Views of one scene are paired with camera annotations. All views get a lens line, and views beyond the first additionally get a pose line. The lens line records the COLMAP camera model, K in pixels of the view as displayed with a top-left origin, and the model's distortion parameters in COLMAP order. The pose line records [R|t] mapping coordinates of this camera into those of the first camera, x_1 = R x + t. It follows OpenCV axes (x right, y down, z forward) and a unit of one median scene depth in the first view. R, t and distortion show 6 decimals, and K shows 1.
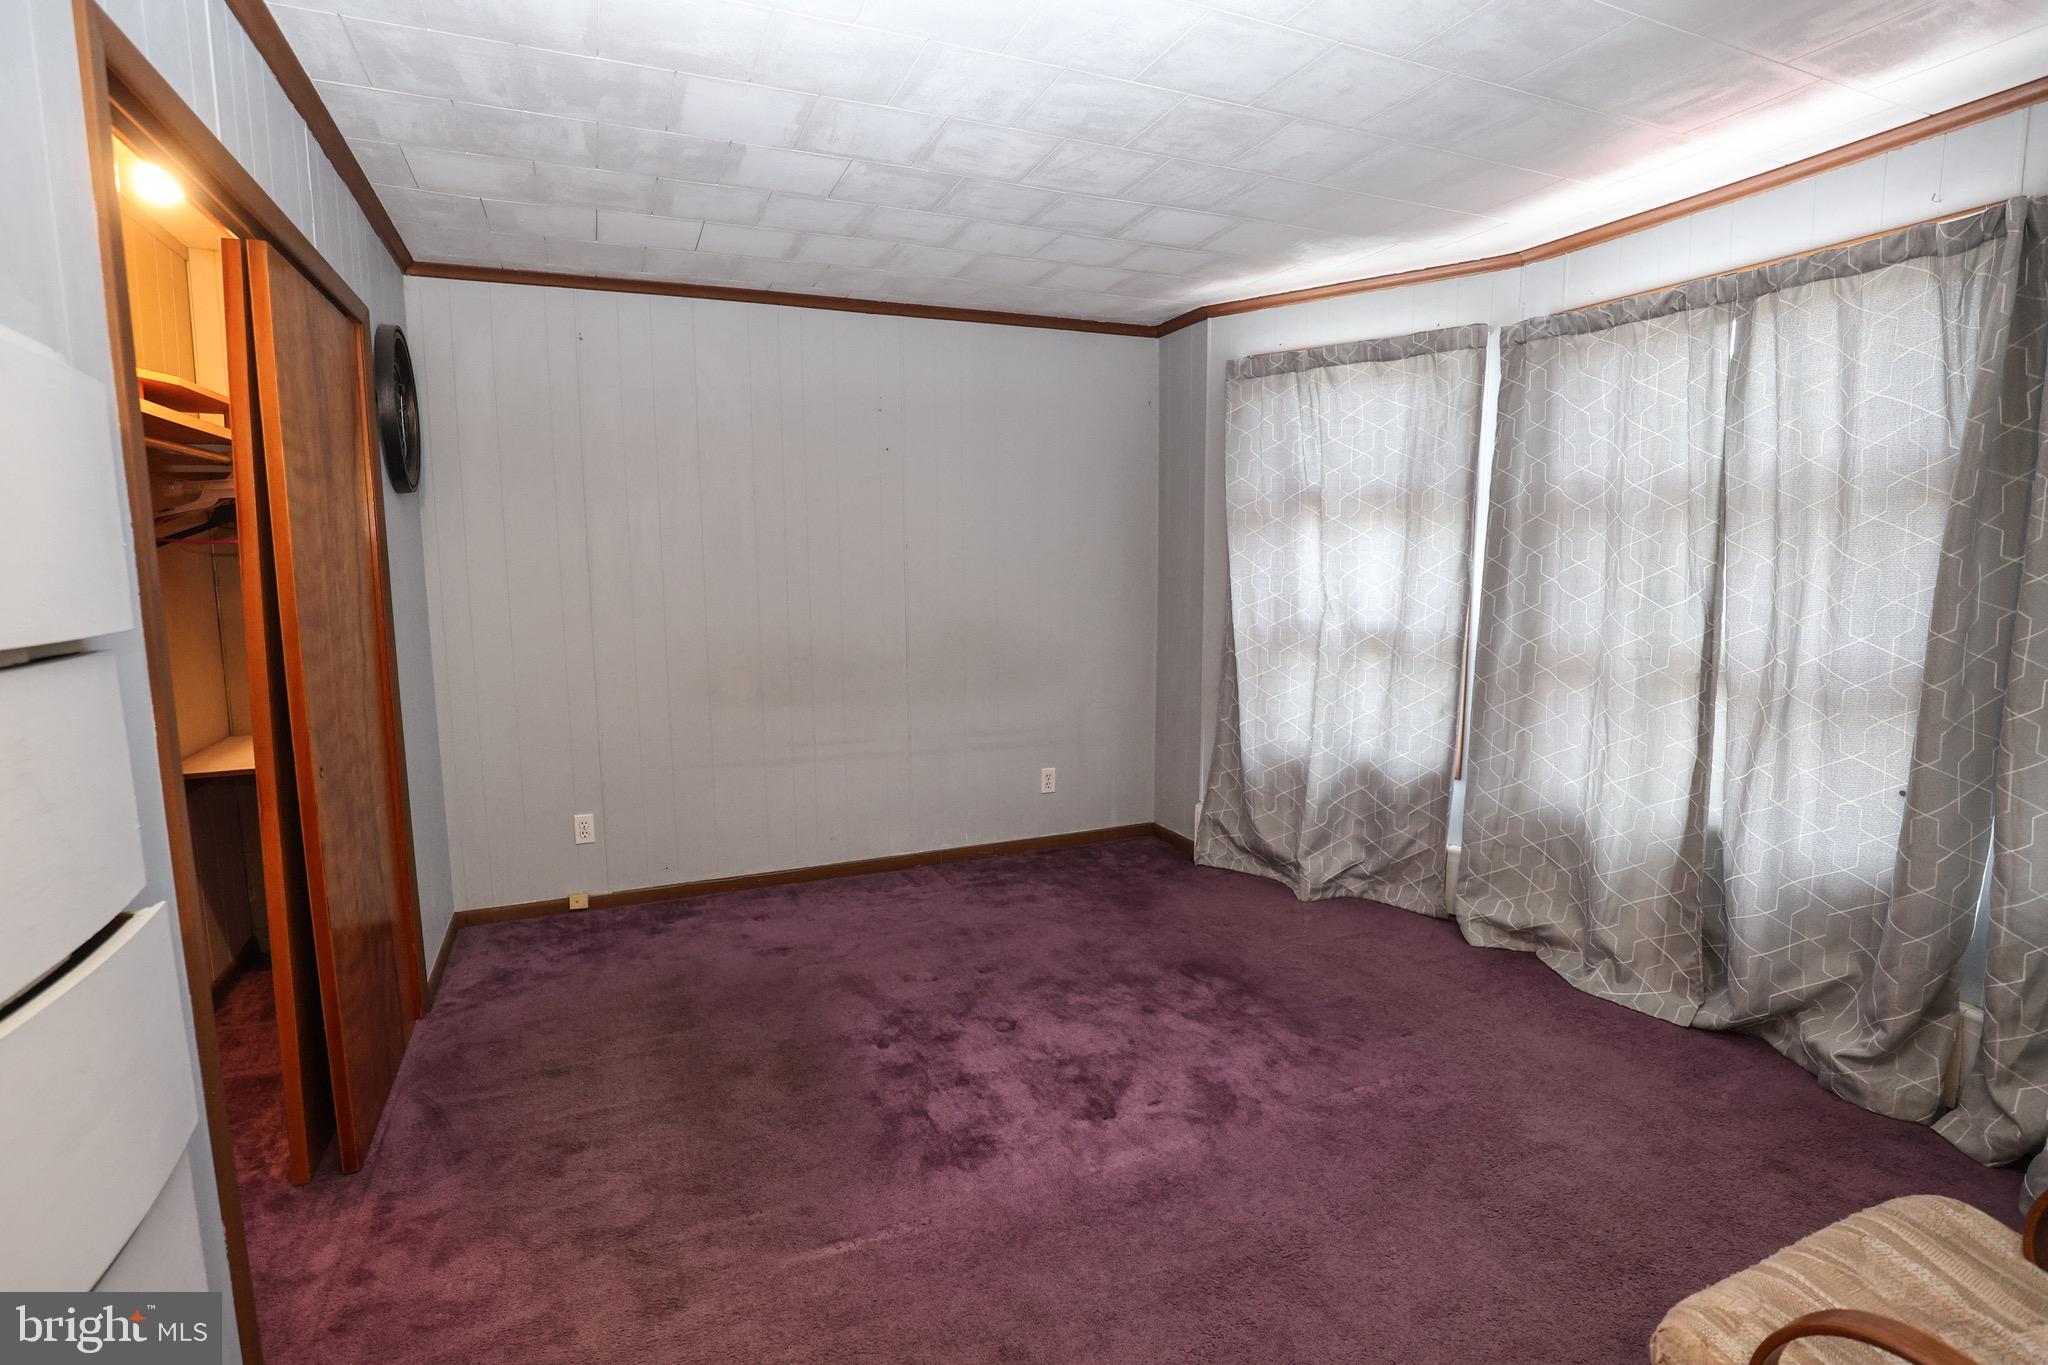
lens RADIAL K [[921.1, 0, 1030.3], [0, 921.1, 664.7], [0, 0, 1]] dist [-0.034612, 0.006073]
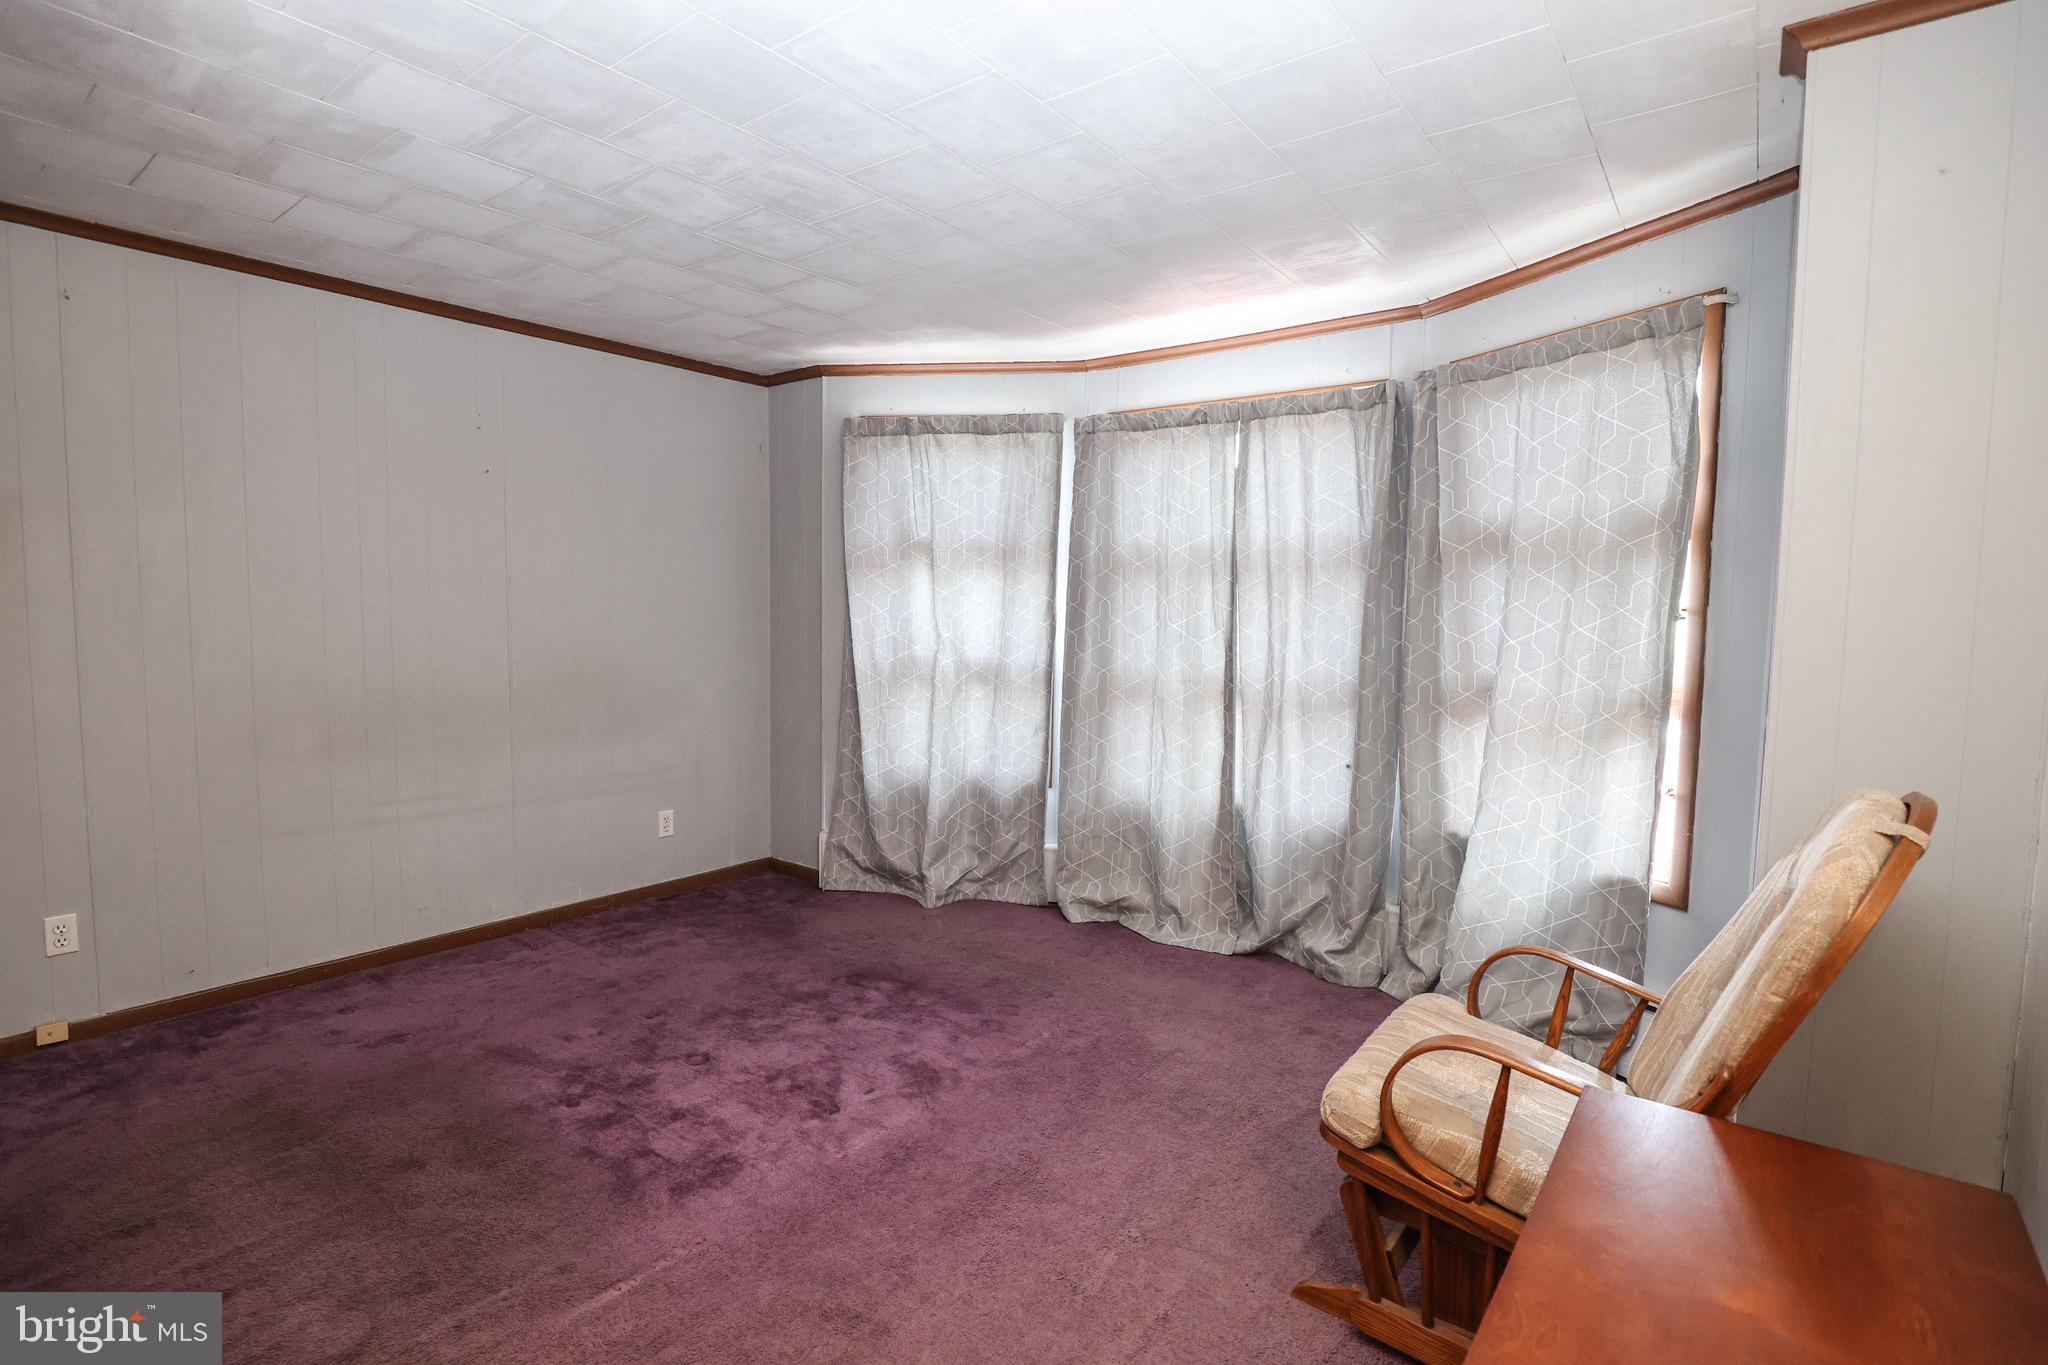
lens RADIAL K [[921.1, 0, 1030.3], [0, 921.1, 664.7], [0, 0, 1]] dist [-0.034612, 0.006073]
pose [[0.873271, -0.010478, 0.487122, -0.178953], [0.034307, 0.998610, -0.040022, 0.016165], [-0.486025, 0.051662, 0.872417, -0.059094]]
